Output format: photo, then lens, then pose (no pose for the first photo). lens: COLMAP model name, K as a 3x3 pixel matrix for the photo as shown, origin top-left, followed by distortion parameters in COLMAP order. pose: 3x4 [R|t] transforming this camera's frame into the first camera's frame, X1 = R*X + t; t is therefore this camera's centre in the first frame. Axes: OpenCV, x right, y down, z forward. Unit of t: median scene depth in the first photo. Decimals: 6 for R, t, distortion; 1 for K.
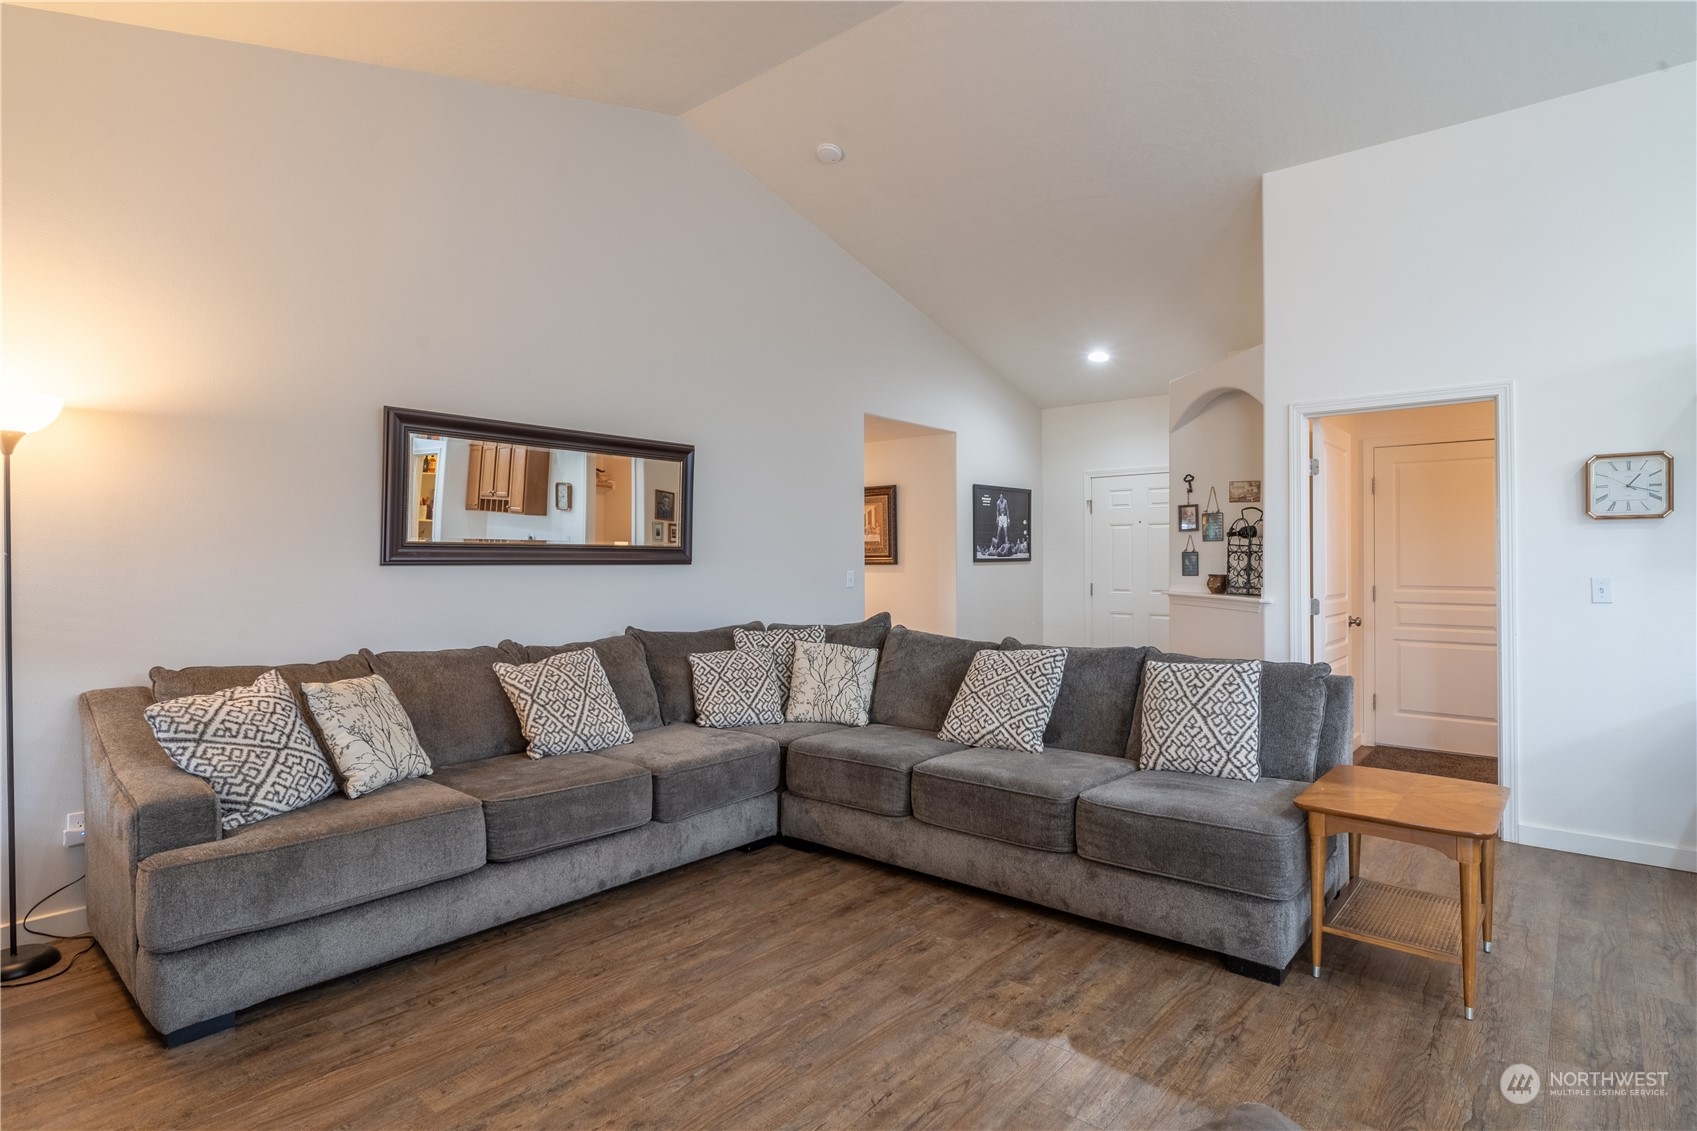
lens RADIAL K [[884.1, 0, 843.7], [0, 884.1, 556.7], [0, 0, 1]] dist [-0.000656, -0.000077]
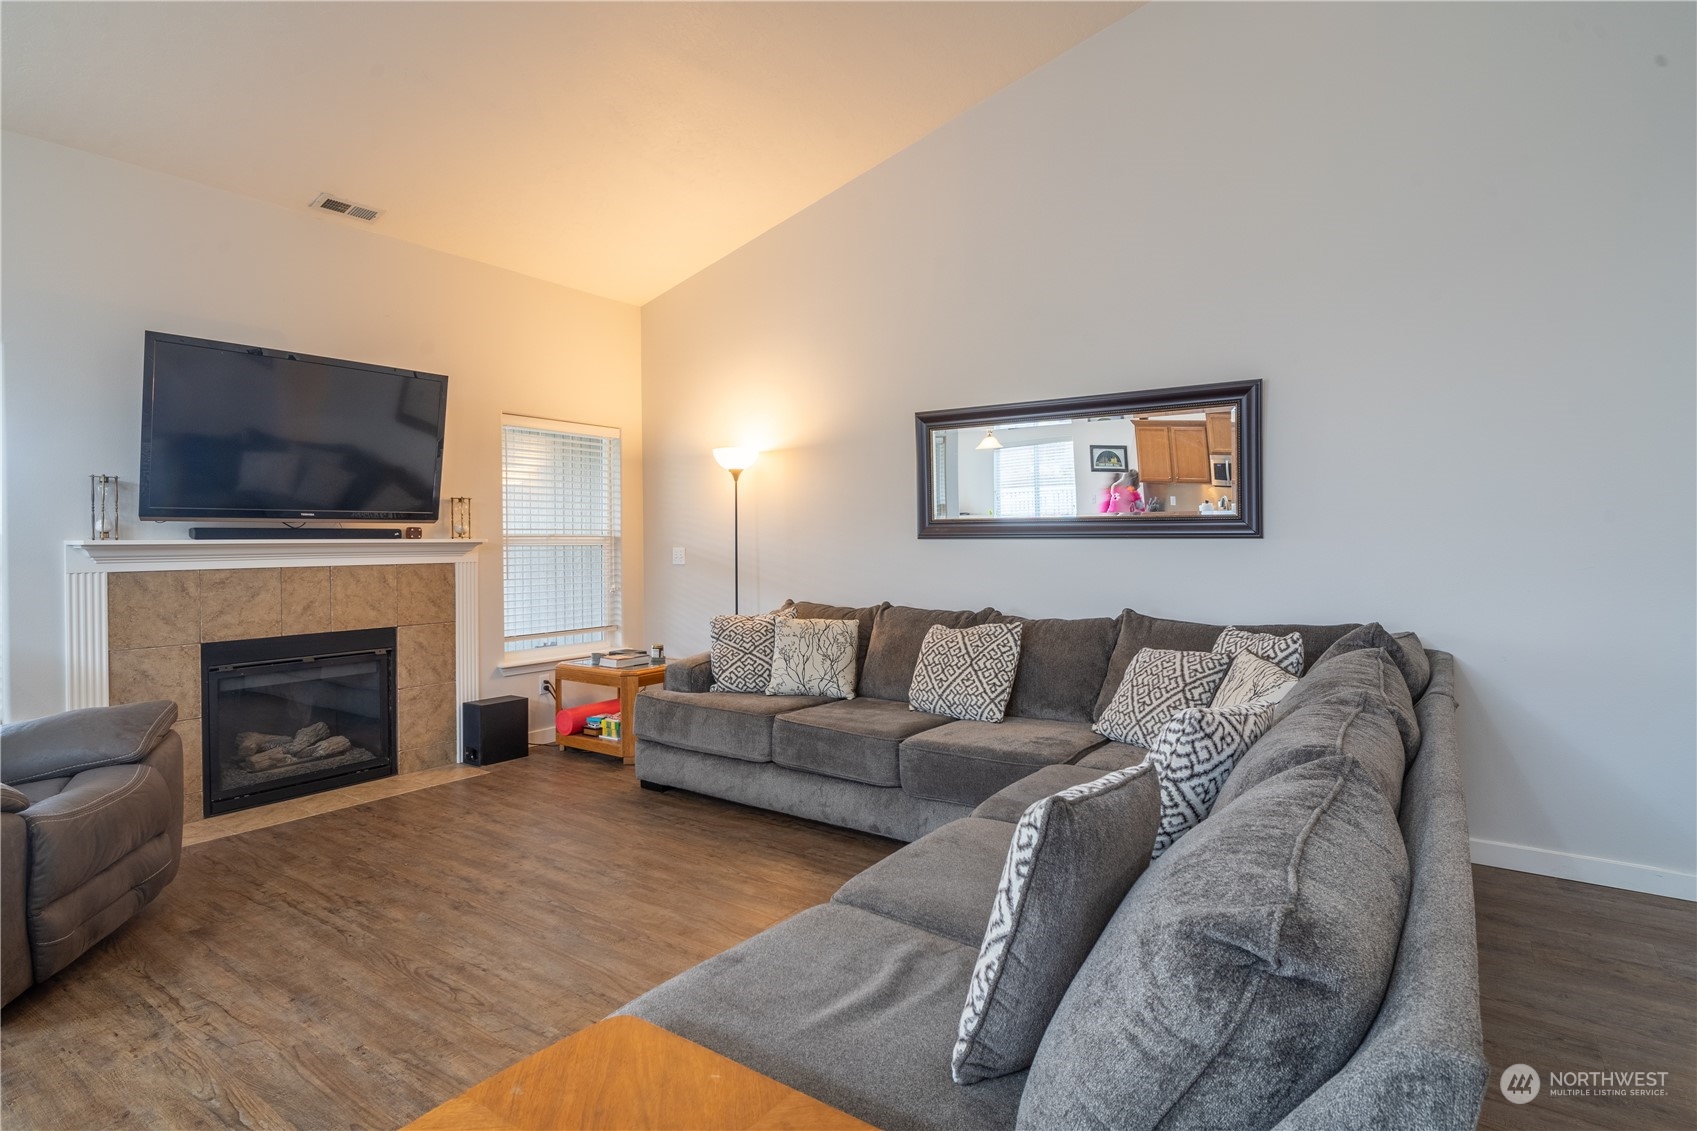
lens RADIAL K [[884.1, 0, 843.7], [0, 884.1, 556.7], [0, 0, 1]] dist [-0.000656, -0.000077]
pose [[0.082143, 0.019858, -0.996423, 0.715080], [0.010797, 0.999725, 0.020813, 0.008008], [0.996562, -0.012468, 0.081906, 0.770532]]
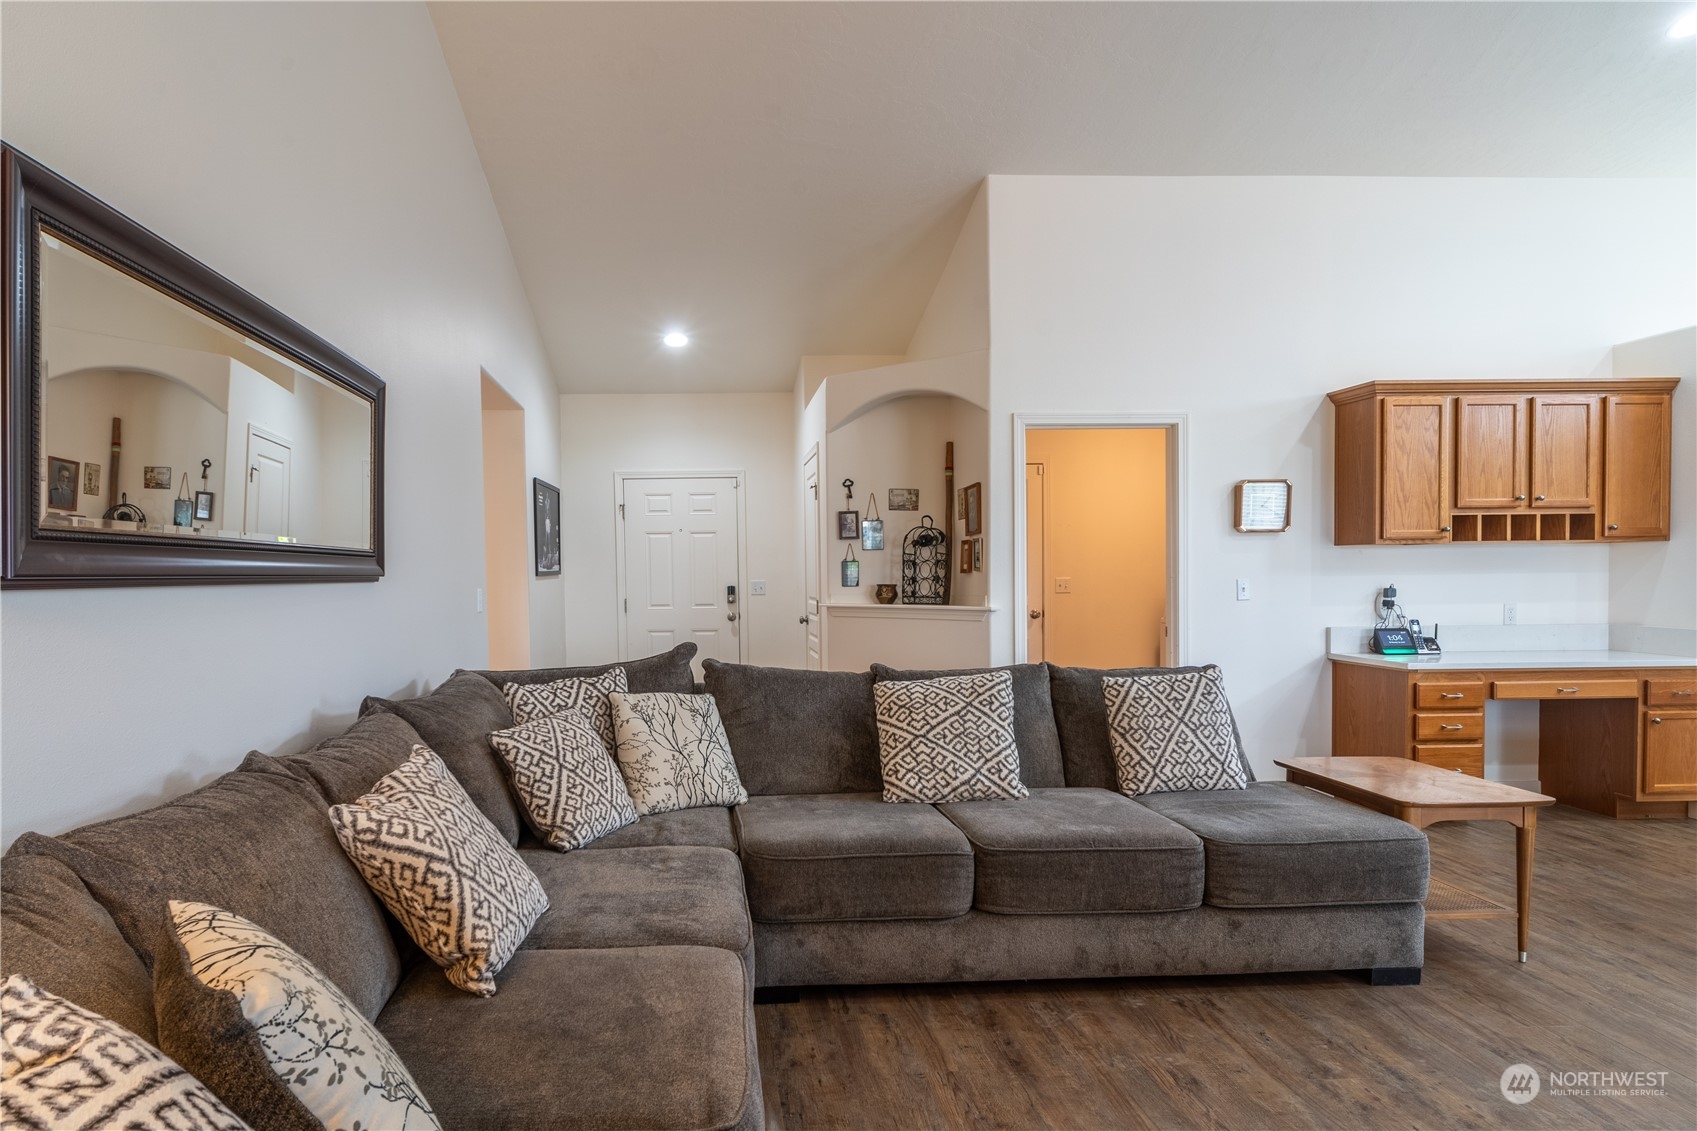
lens RADIAL K [[920.2, 0, 746.6], [0, 920.2, 604.8], [0, 0, 1]] dist [-0.001333, -0.001054]
pose [[0.744269, -0.031720, 0.667126, -0.537349], [0.007924, 0.999221, 0.038670, 0.003454], [-0.667833, -0.023495, 0.743941, 0.519162]]
